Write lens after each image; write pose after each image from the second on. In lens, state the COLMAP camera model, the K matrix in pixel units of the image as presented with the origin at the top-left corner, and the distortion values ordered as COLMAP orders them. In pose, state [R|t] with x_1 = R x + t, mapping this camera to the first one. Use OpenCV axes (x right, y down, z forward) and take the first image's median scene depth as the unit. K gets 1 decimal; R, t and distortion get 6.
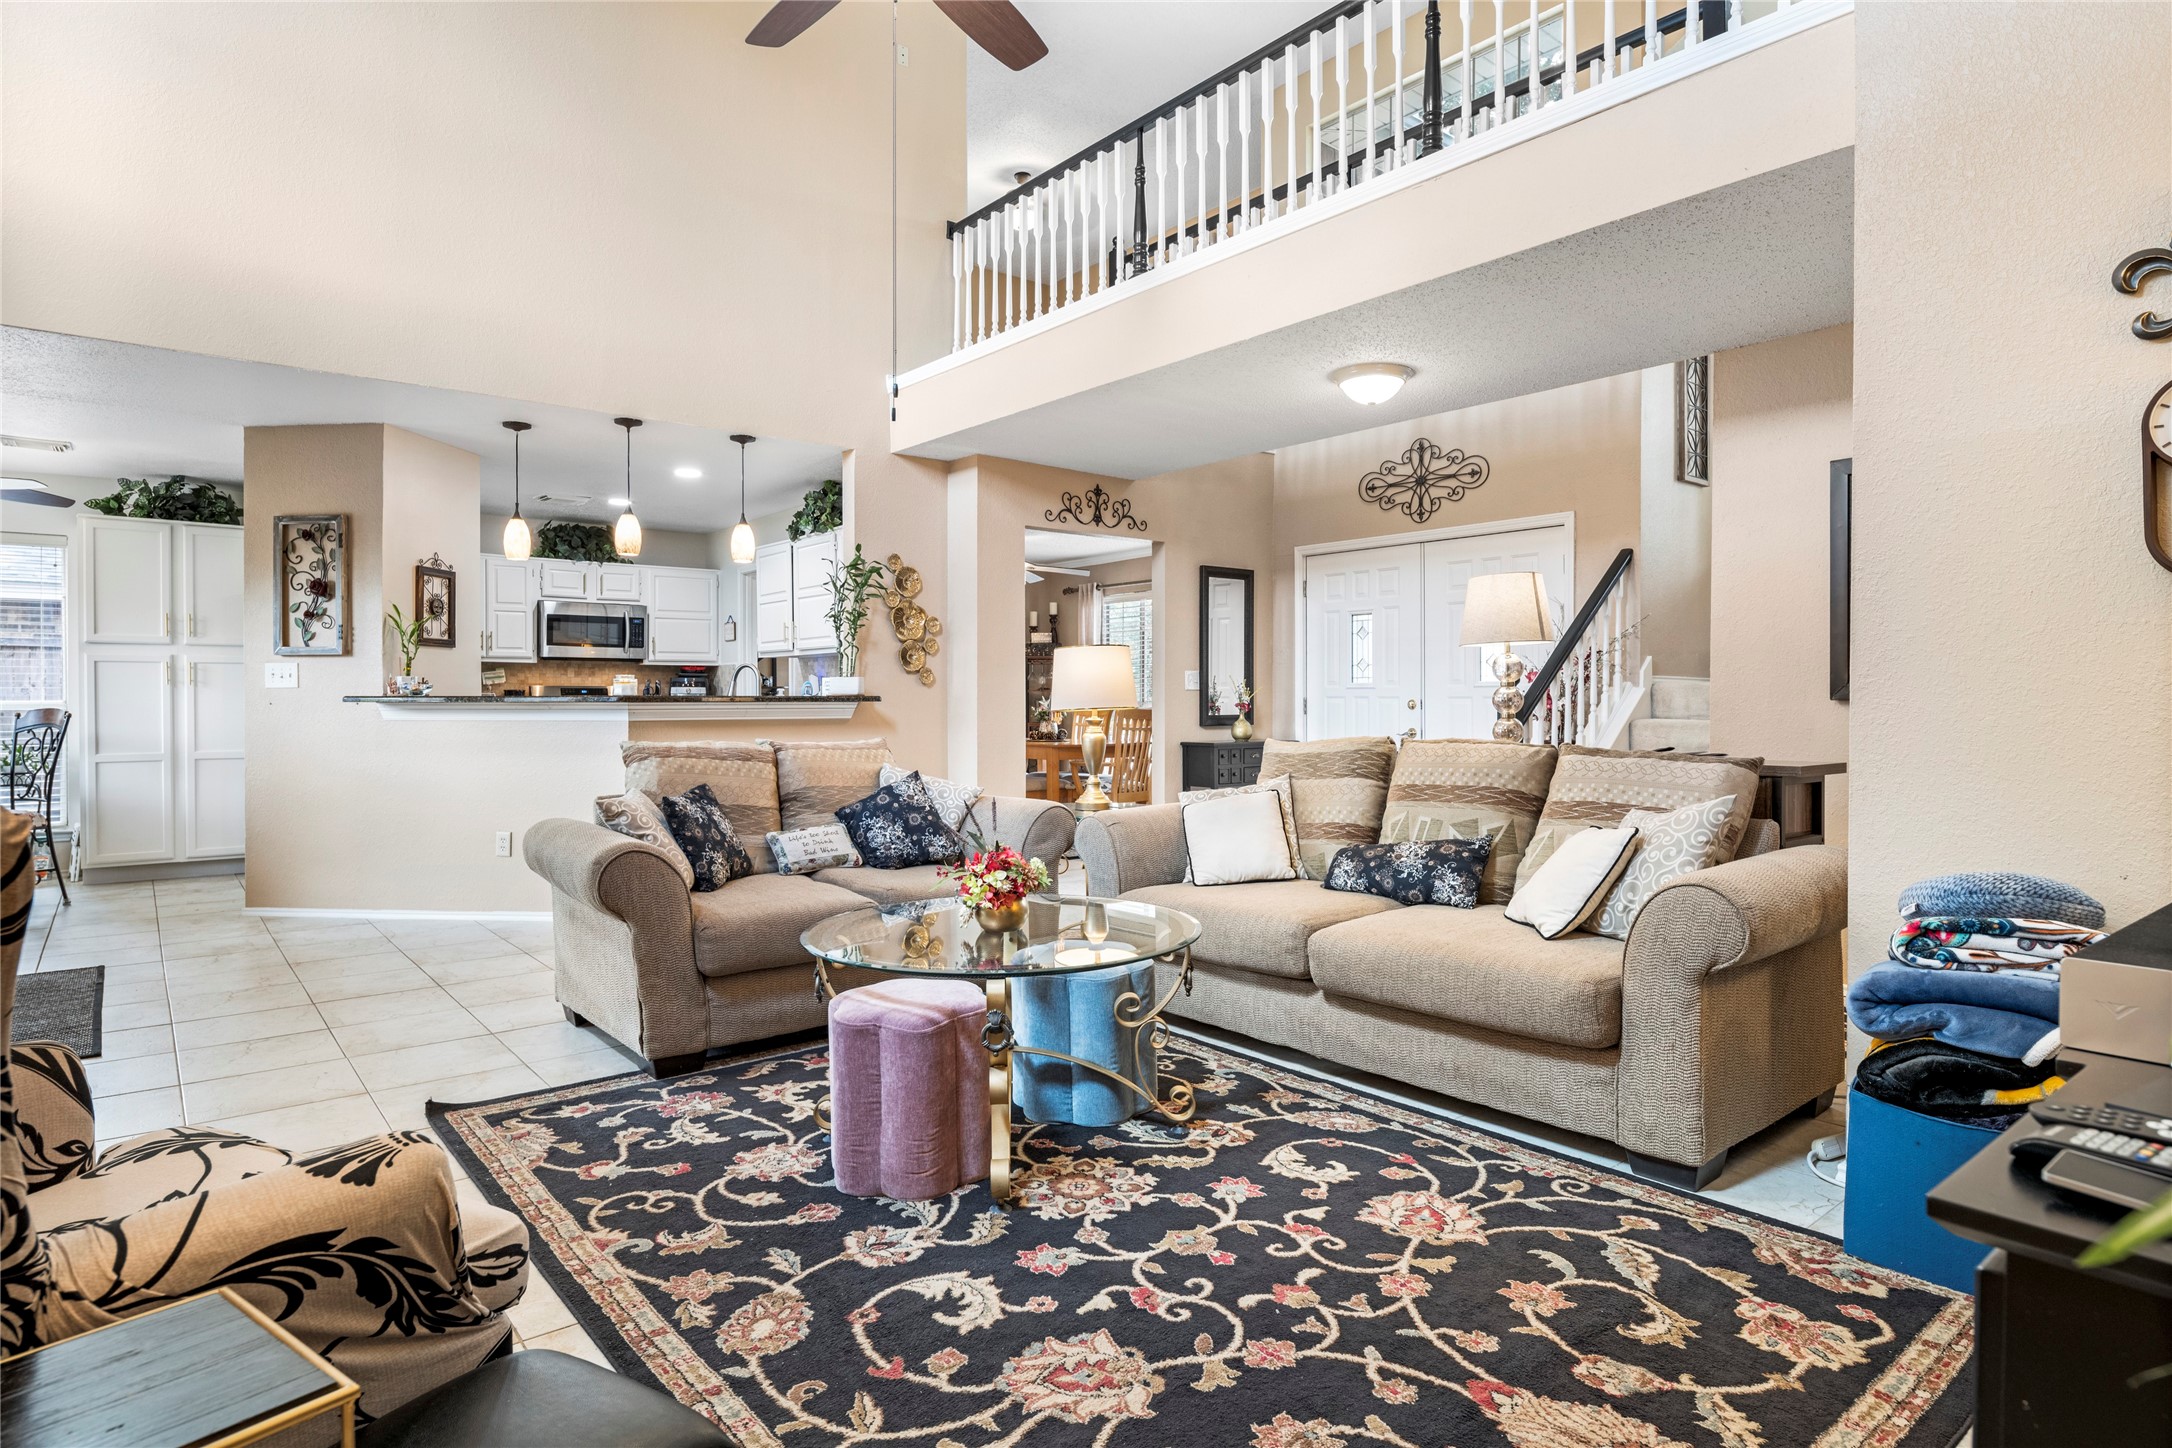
lens RADIAL K [[1177.5, 0, 1079.1], [0, 1177.5, 719.1], [0, 0, 1]] dist [-0.003078, -0.000347]
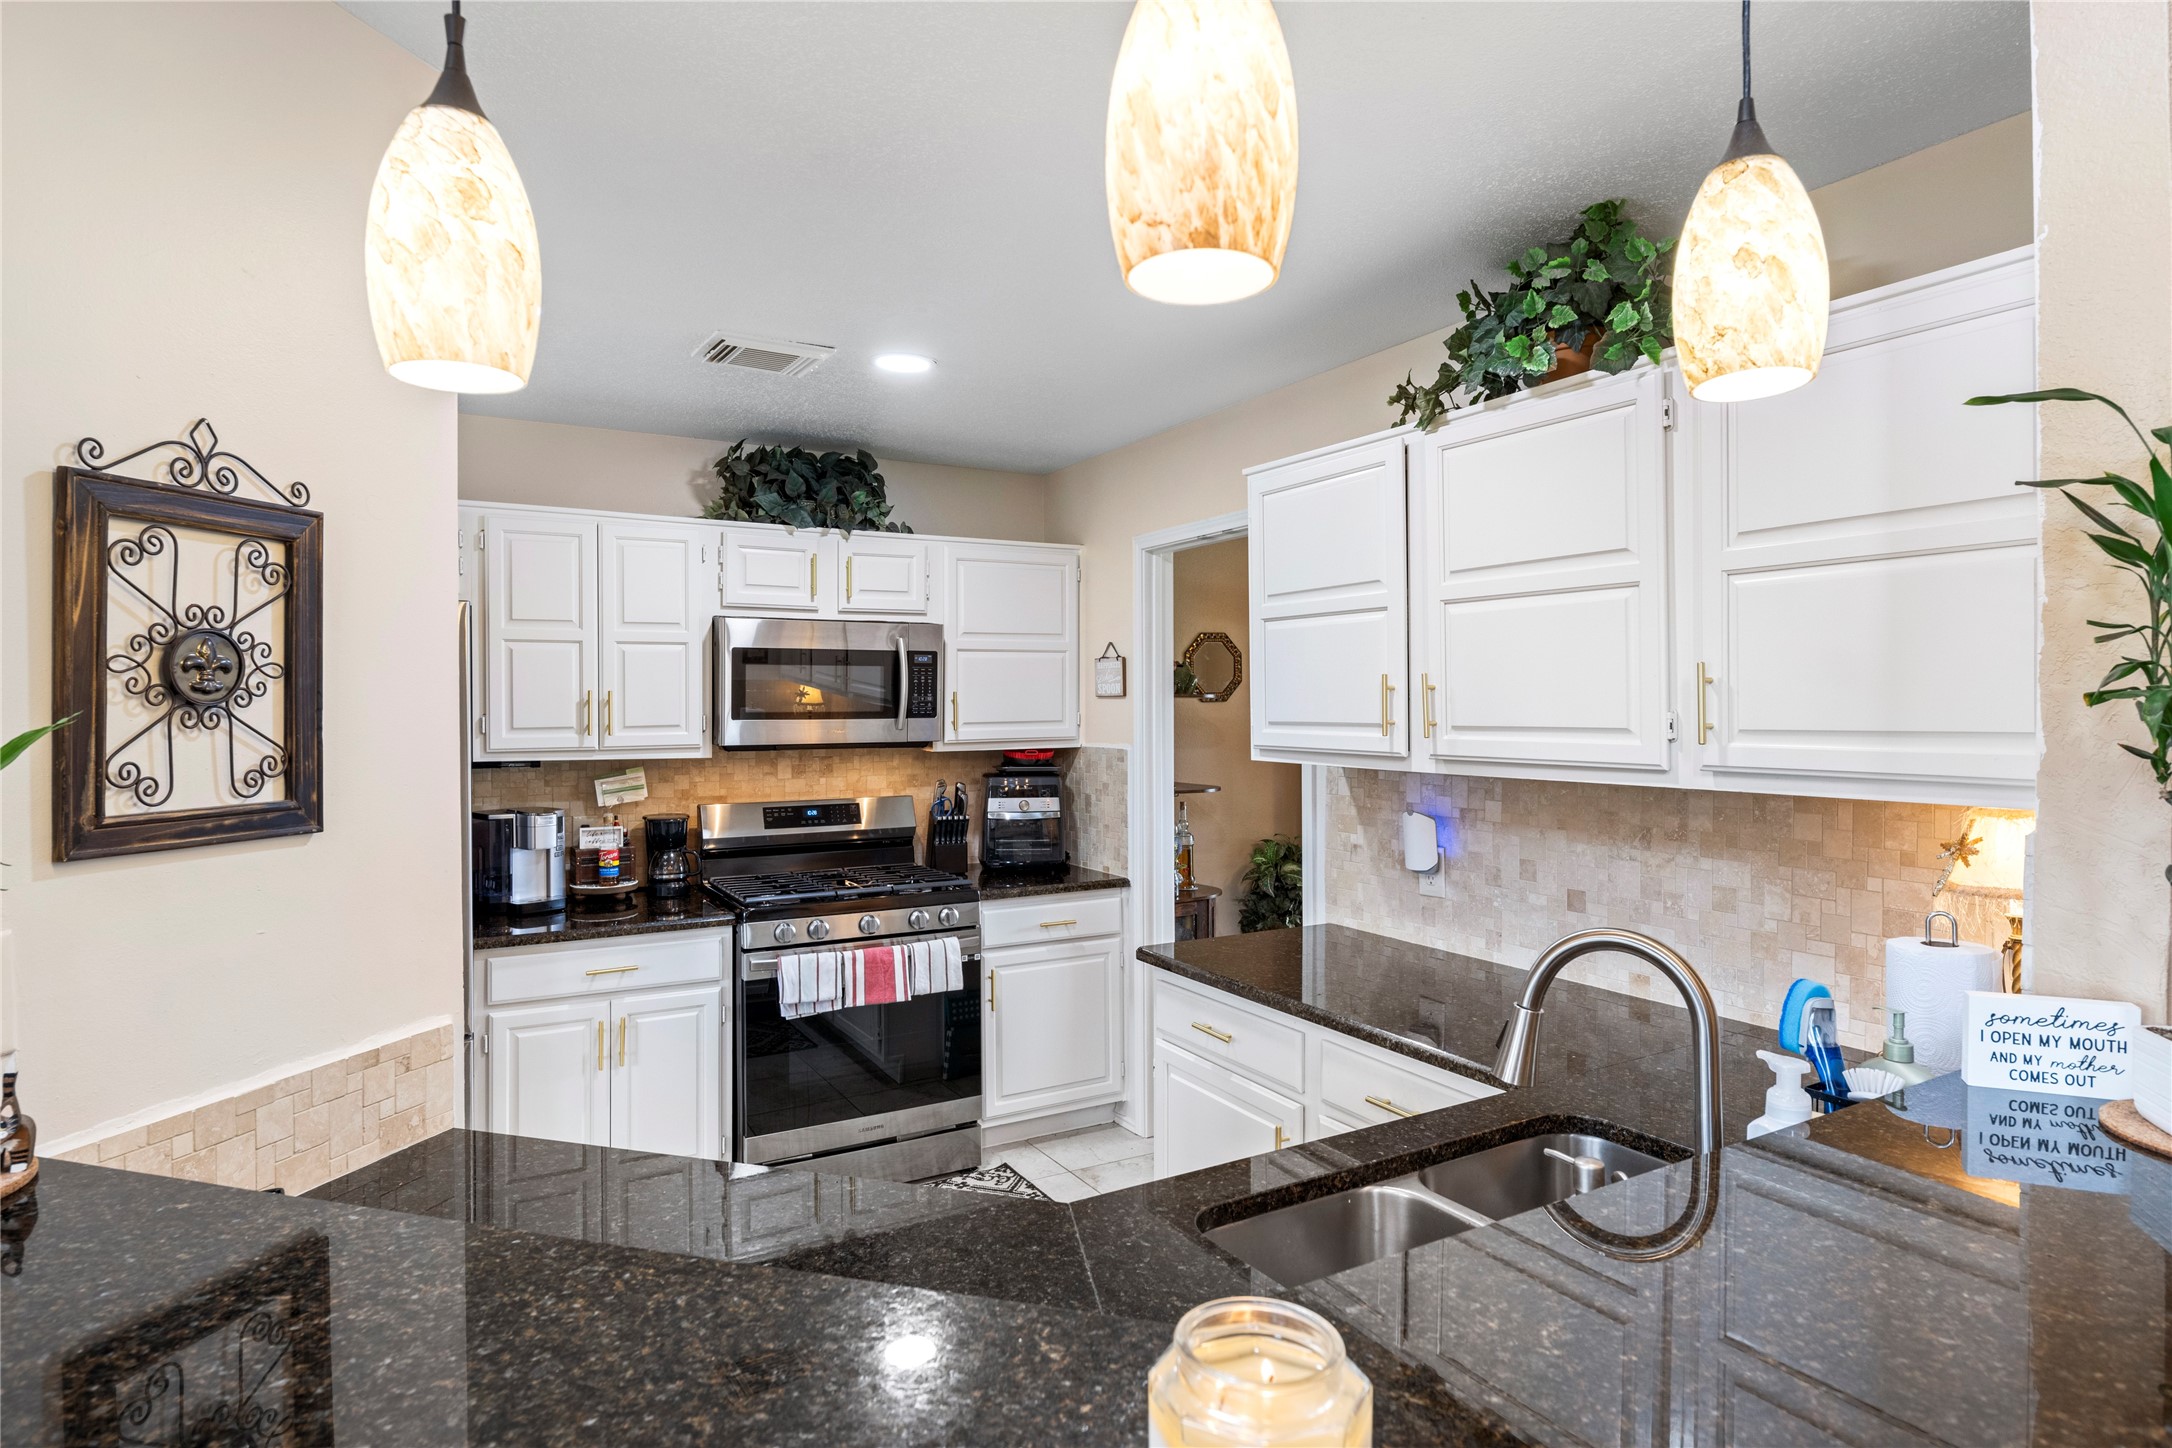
lens RADIAL K [[1177.5, 0, 1079.1], [0, 1177.5, 719.1], [0, 0, 1]] dist [-0.003078, -0.000347]
pose [[0.986532, -0.000037, -0.163568, -0.301193], [-0.000278, 0.999998, -0.001903, -0.073713], [0.163568, 0.001923, 0.986530, 0.700346]]
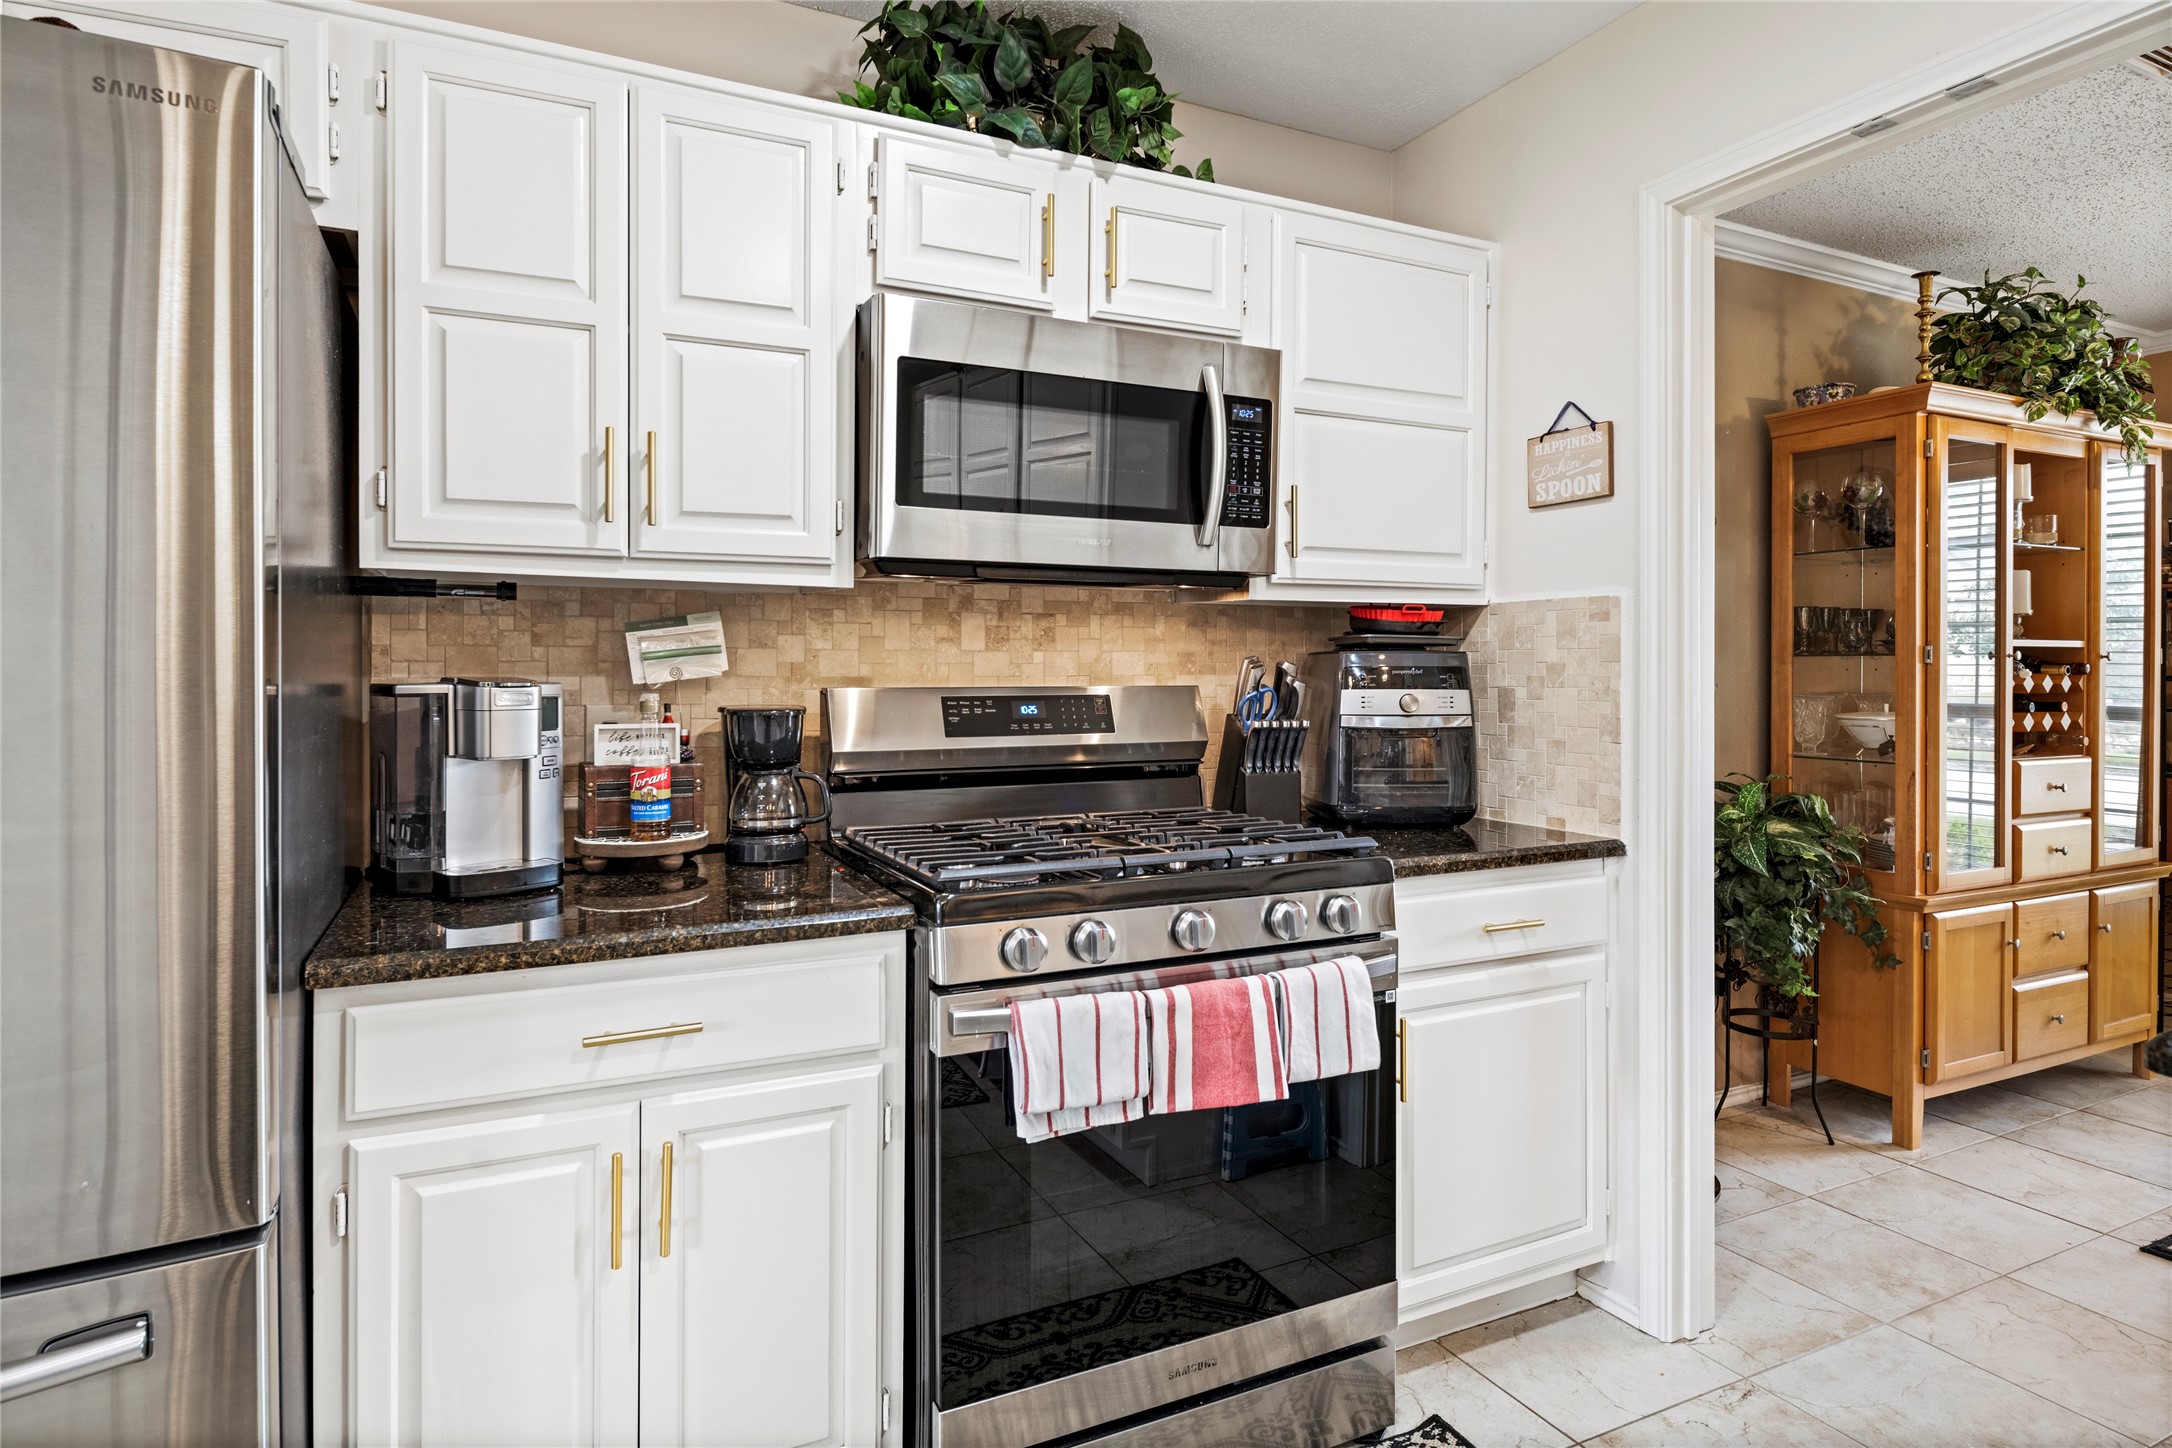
lens RADIAL K [[1173.6, 0, 1076.1], [0, 1173.6, 679.3], [0, 0, 1]] dist [0.001251, 0.000023]
pose [[0.973832, 0.003738, -0.227240, -0.442085], [-0.005418, 0.999962, -0.006767, -0.034940], [0.227206, 0.007821, 0.973815, 0.950142]]
